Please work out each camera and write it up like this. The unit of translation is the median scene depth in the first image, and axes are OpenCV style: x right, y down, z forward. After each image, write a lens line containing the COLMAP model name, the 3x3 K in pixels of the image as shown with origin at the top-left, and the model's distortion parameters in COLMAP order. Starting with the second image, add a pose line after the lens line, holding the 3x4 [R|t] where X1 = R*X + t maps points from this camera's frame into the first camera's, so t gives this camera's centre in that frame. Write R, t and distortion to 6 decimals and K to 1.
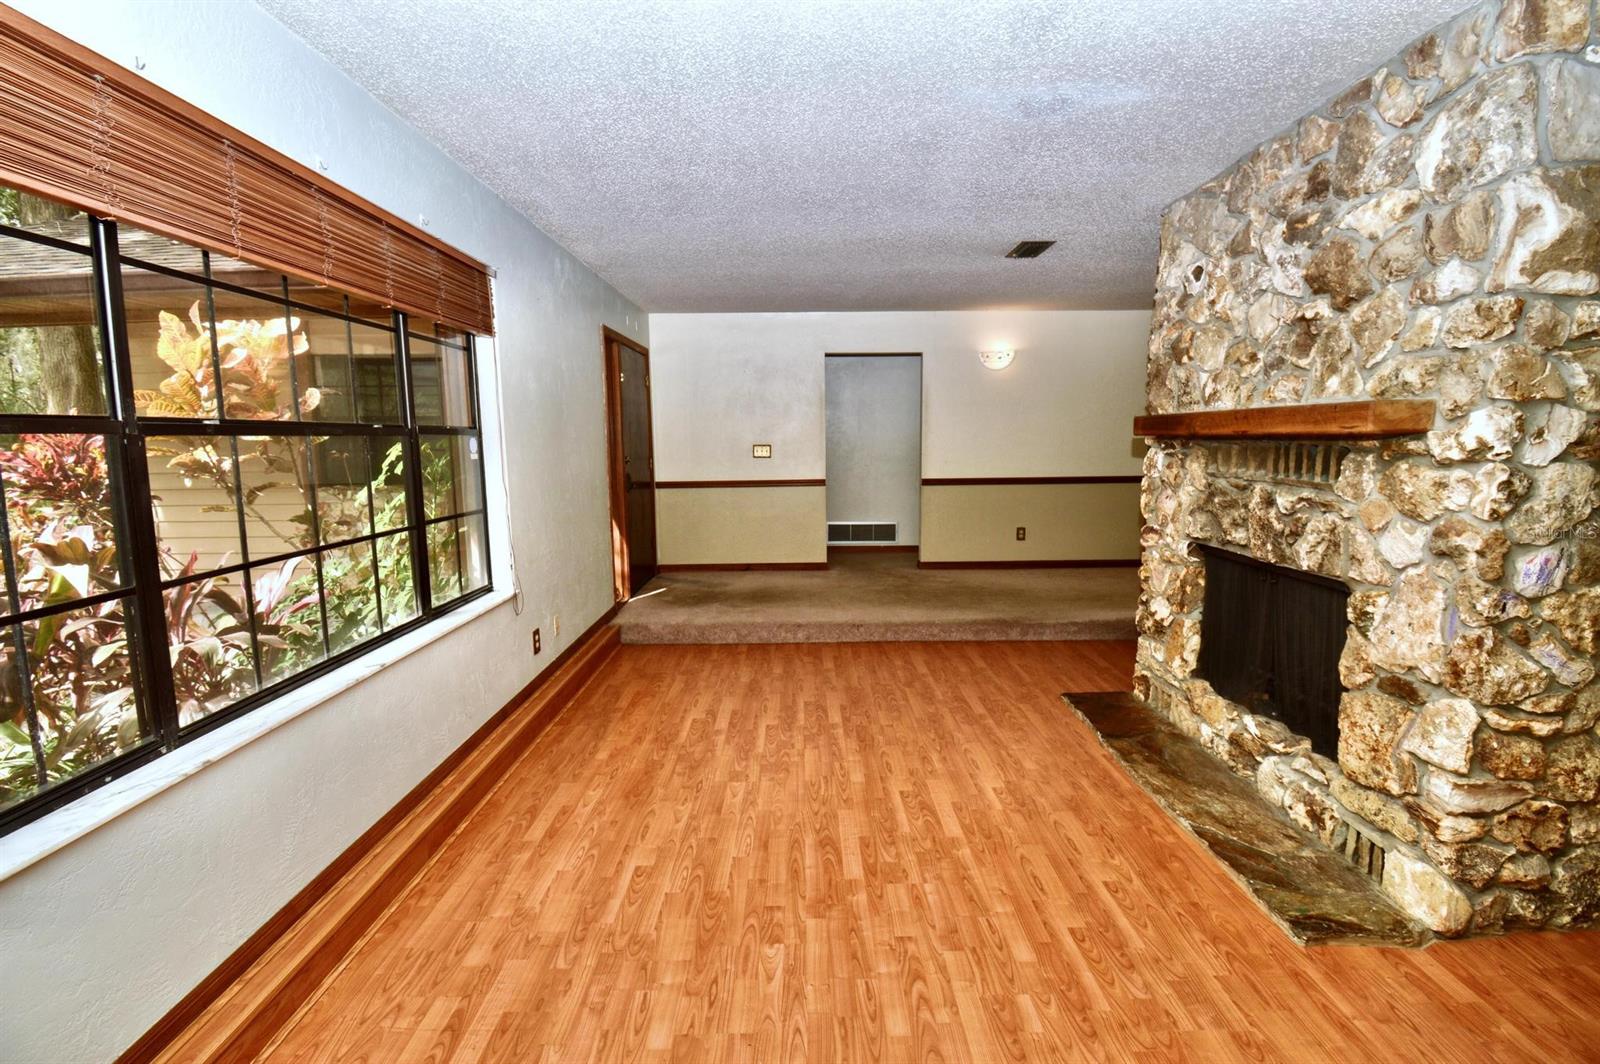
lens RADIAL K [[713.1, 0, 803.6], [0, 713.1, 524.0], [0, 0, 1]] dist [0.025692, -0.025731]
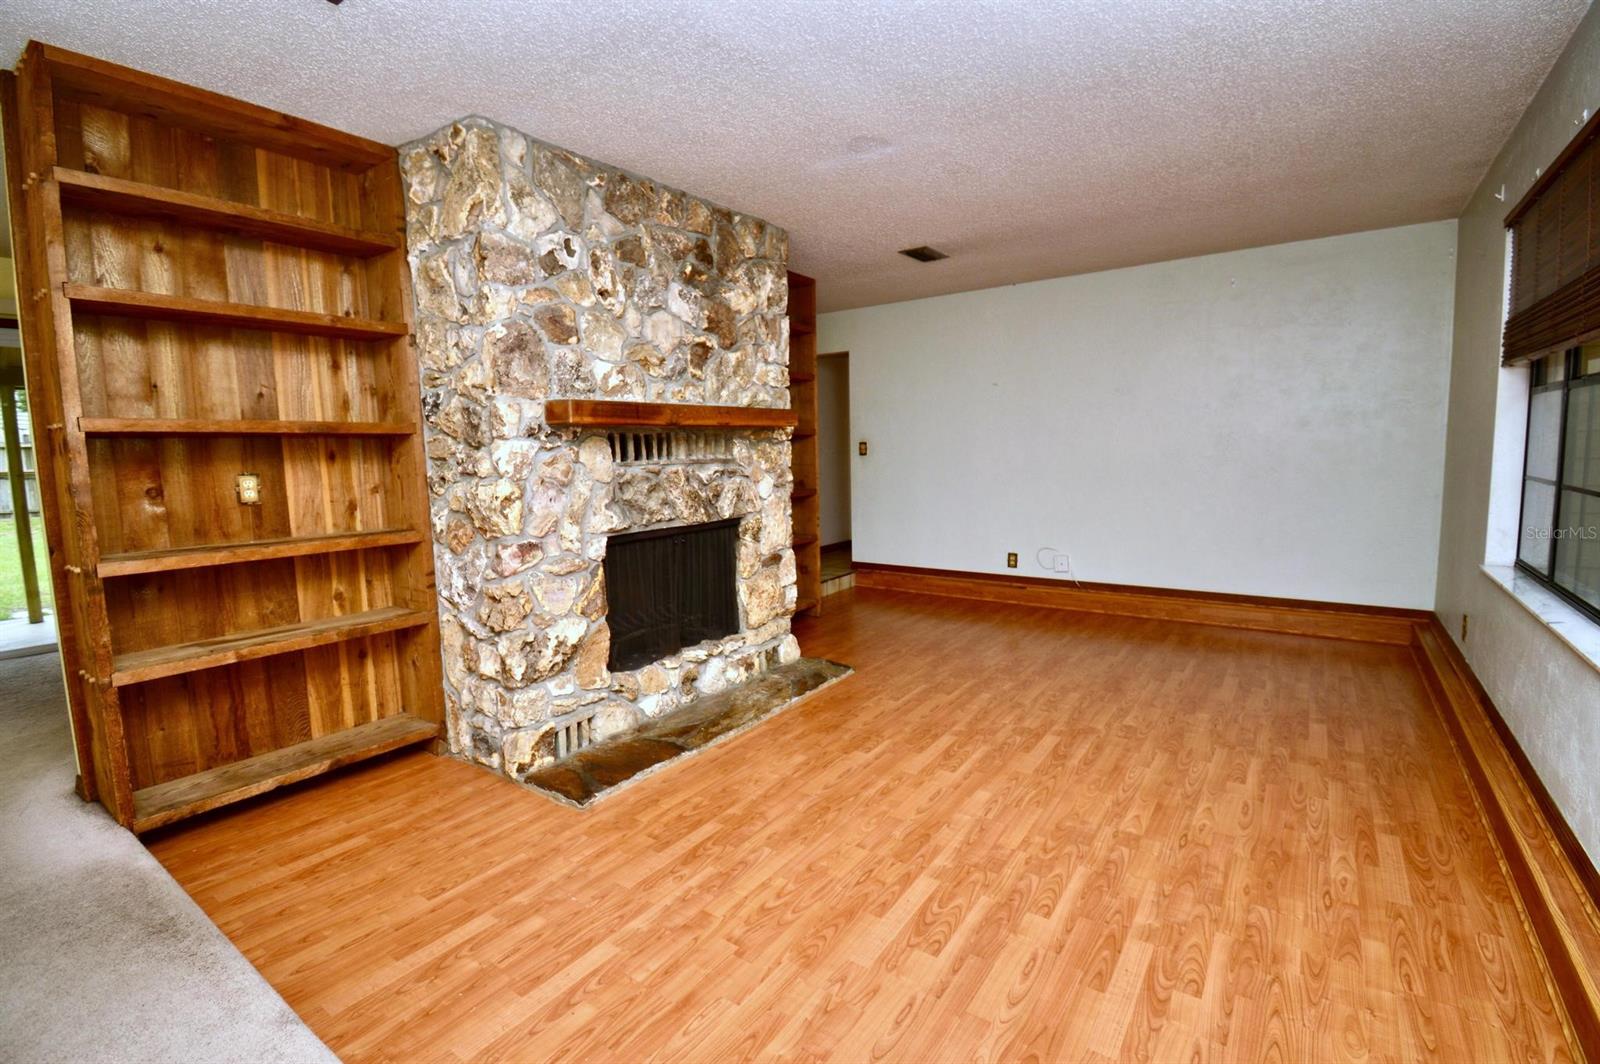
lens RADIAL K [[713.1, 0, 803.6], [0, 713.1, 524.0], [0, 0, 1]] dist [0.025692, -0.025731]
pose [[-0.814173, -0.031645, 0.579759, -0.279590], [0.102540, 0.974982, 0.197218, -0.189904], [-0.571496, 0.220018, -0.790560, 1.978150]]
